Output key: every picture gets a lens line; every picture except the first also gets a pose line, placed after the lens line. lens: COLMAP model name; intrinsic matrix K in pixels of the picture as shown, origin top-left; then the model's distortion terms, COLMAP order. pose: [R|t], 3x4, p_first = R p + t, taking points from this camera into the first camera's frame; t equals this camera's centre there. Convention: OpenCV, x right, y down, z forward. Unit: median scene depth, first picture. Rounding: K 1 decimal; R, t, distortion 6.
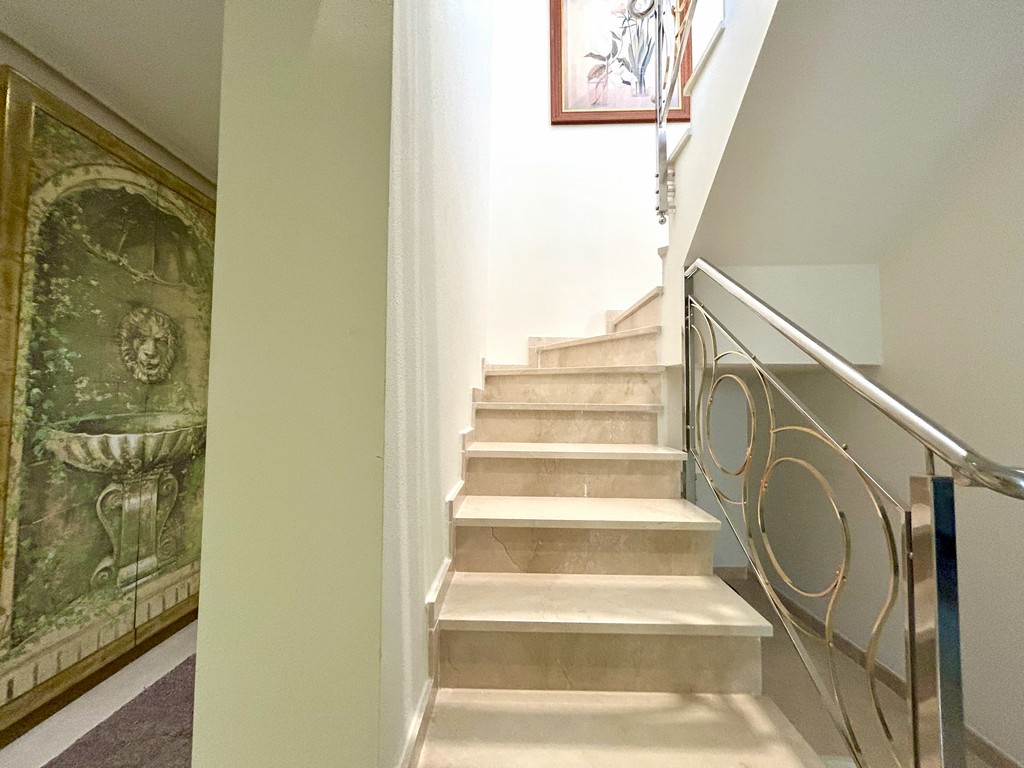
lens RADIAL K [[411.3, 0, 509.1], [0, 411.3, 383.6], [0, 0, 1]] dist [-0.000714, 0.001093]
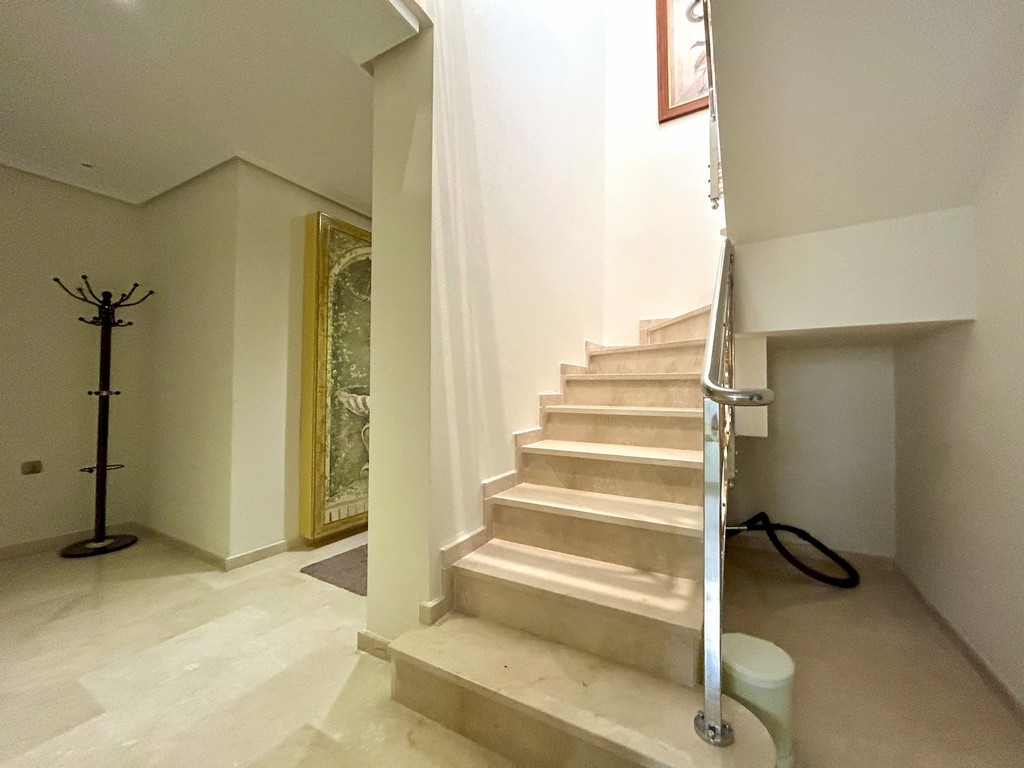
lens RADIAL K [[411.3, 0, 512.8], [0, 411.3, 384.0], [0, 0, 1]] dist [-0.000714, 0.001093]
pose [[0.876292, -0.013510, -0.481591, 0.532453], [0.024228, 0.999578, 0.016043, 0.066260], [0.481171, -0.025726, 0.876249, -0.310623]]
